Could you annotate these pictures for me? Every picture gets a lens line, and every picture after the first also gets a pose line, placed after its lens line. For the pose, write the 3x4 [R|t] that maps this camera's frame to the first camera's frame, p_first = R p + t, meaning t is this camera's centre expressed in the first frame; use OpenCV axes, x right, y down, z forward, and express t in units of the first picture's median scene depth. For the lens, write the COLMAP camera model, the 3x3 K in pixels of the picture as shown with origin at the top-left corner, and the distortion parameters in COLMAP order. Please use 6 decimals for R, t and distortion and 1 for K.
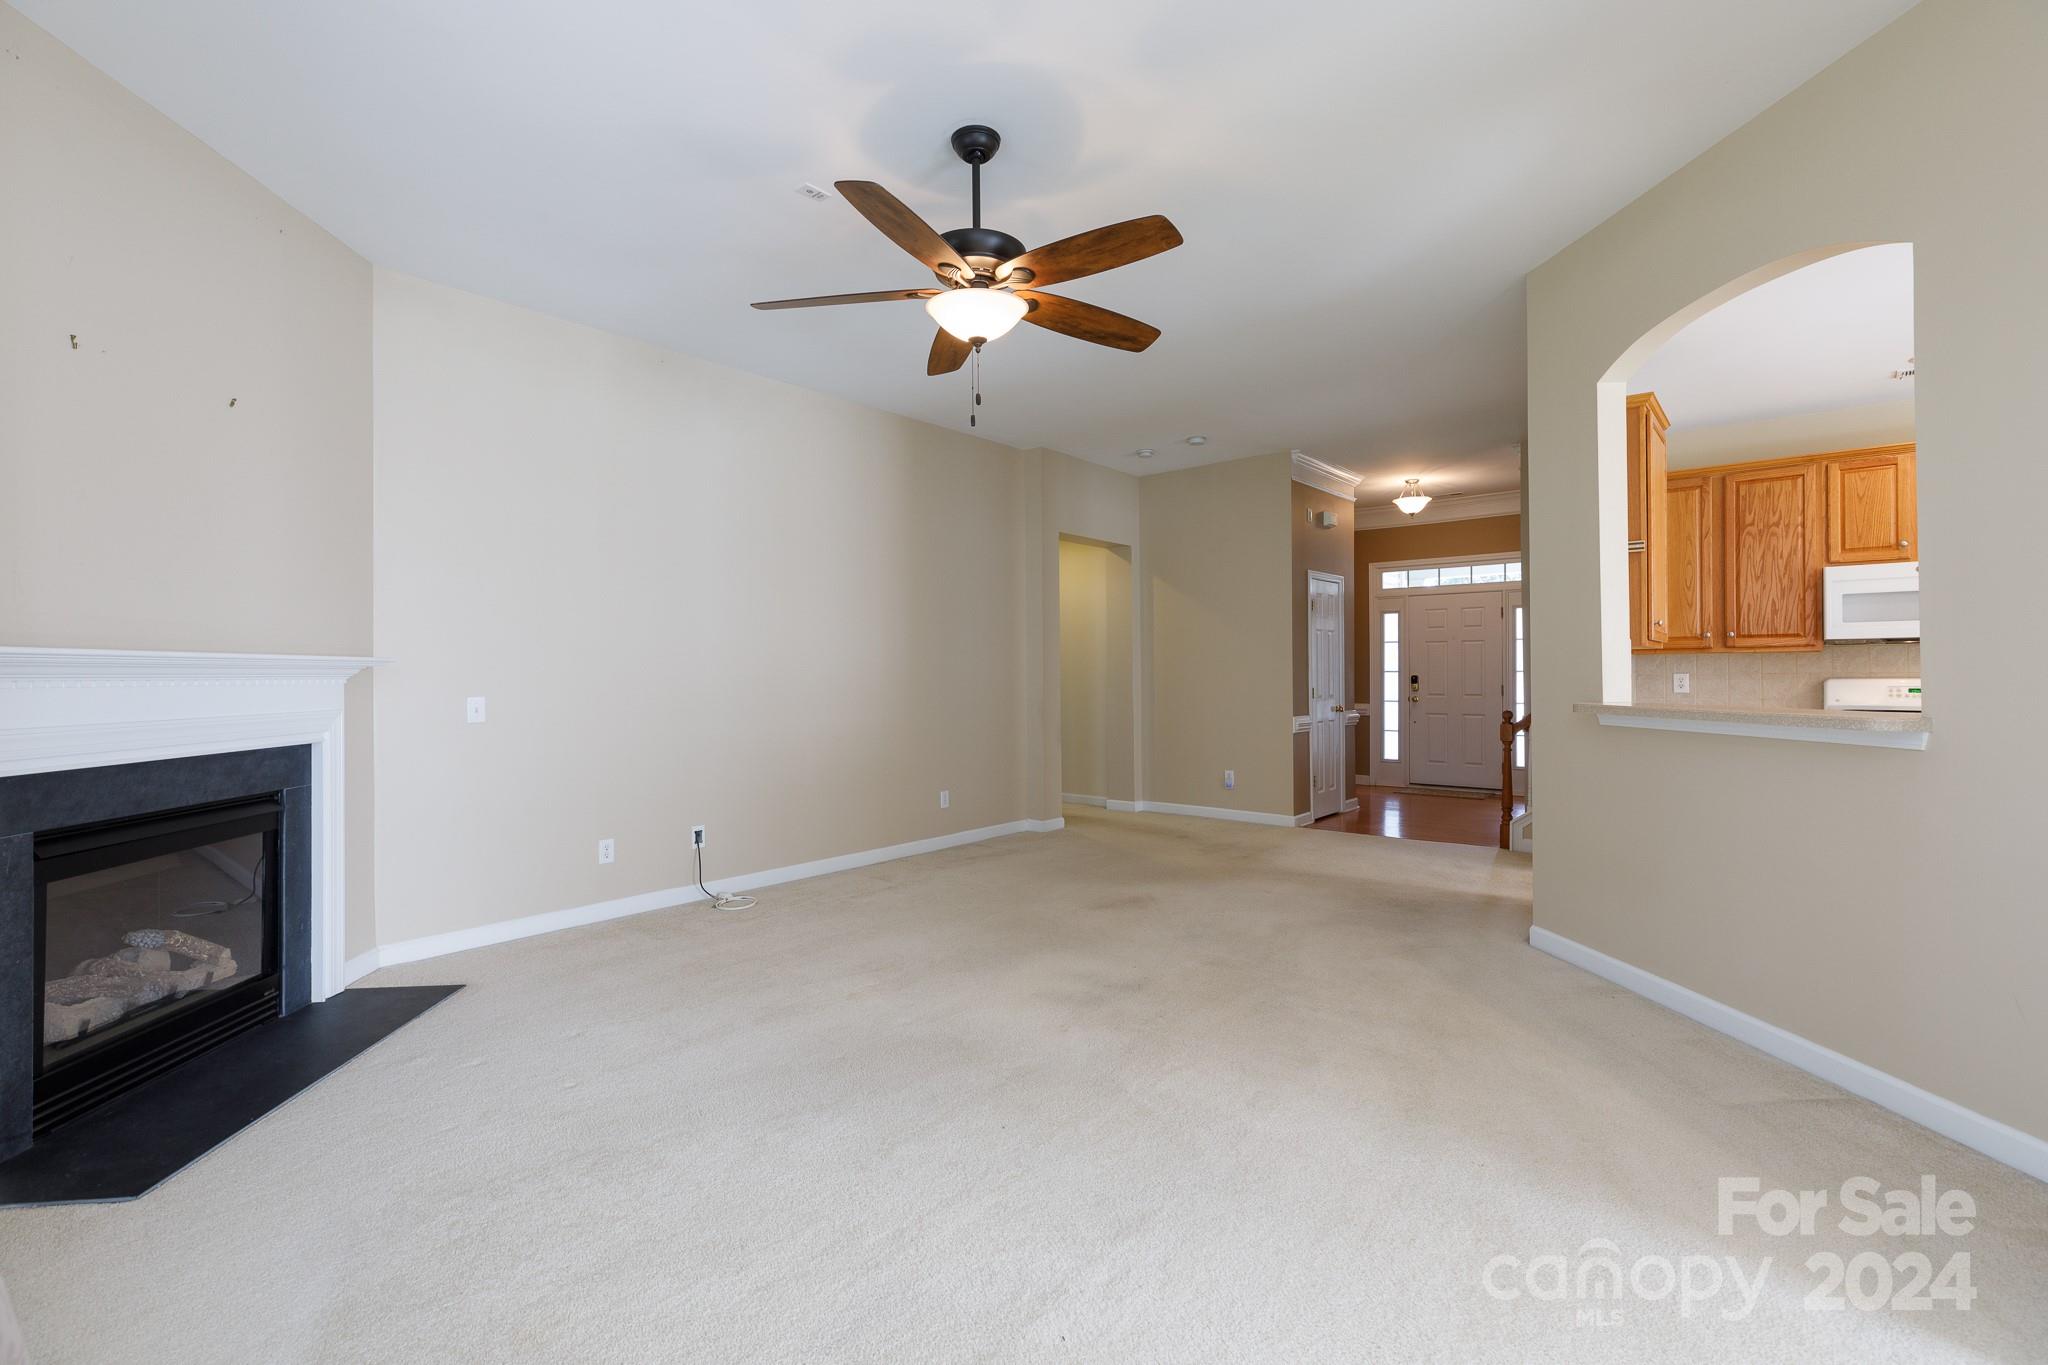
lens RADIAL K [[912.6, 0, 1034.4], [0, 912.6, 666.3], [0, 0, 1]] dist [0.005704, 0.000081]
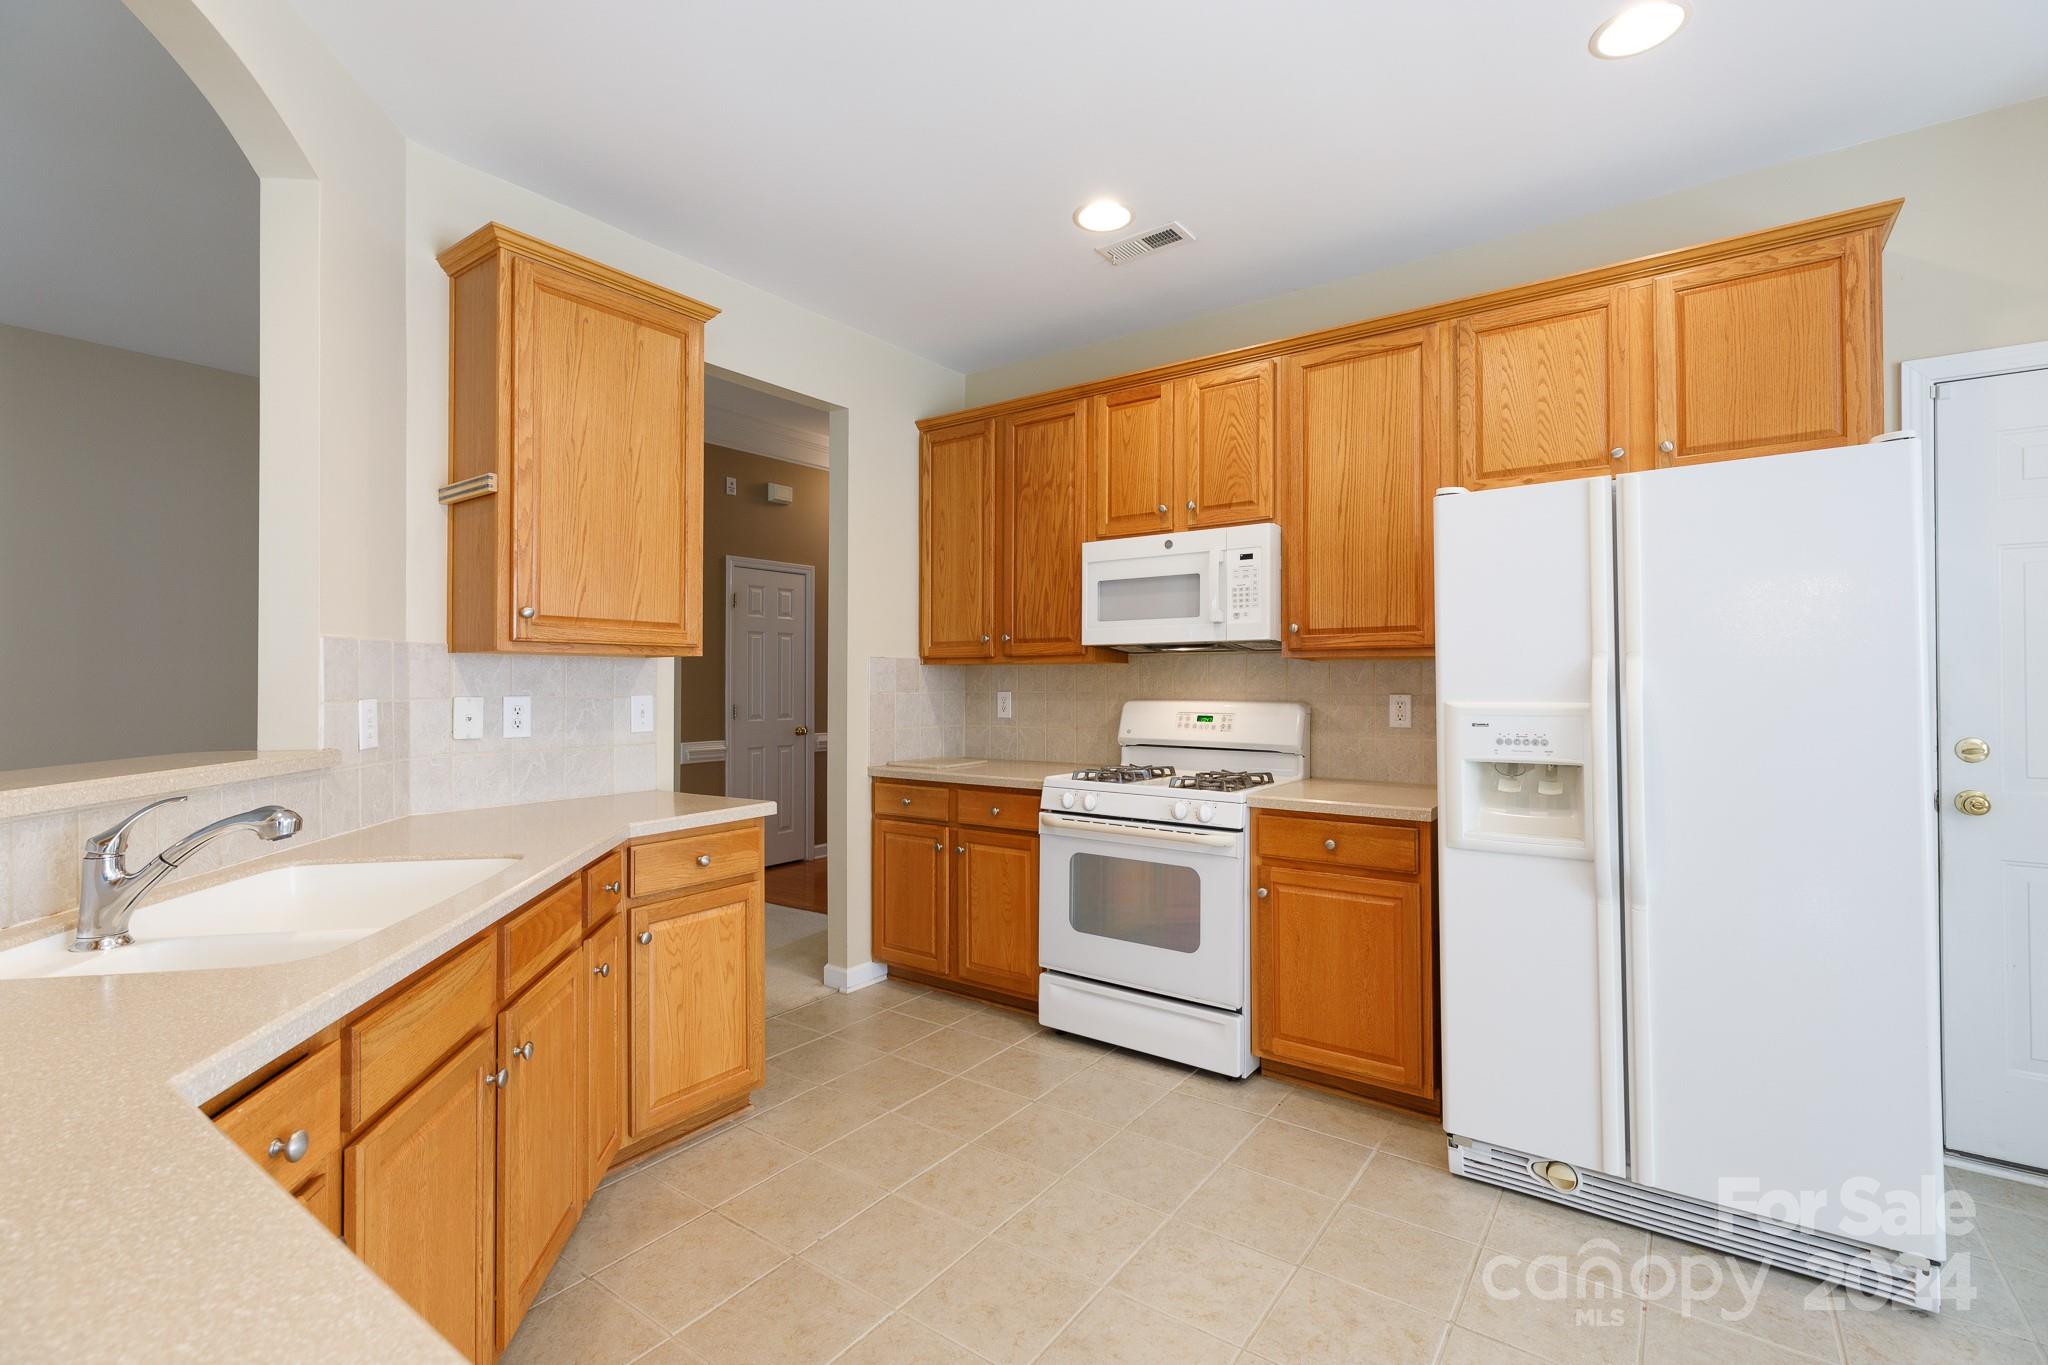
lens RADIAL K [[912.6, 0, 1023.9], [0, 912.6, 675.5], [0, 0, 1]] dist [0.005704, 0.000081]
pose [[0.998538, 0.006919, 0.053608, 0.752221], [-0.006936, 0.999976, 0.000131, -0.005958], [-0.053606, -0.000502, 0.998562, 0.292050]]
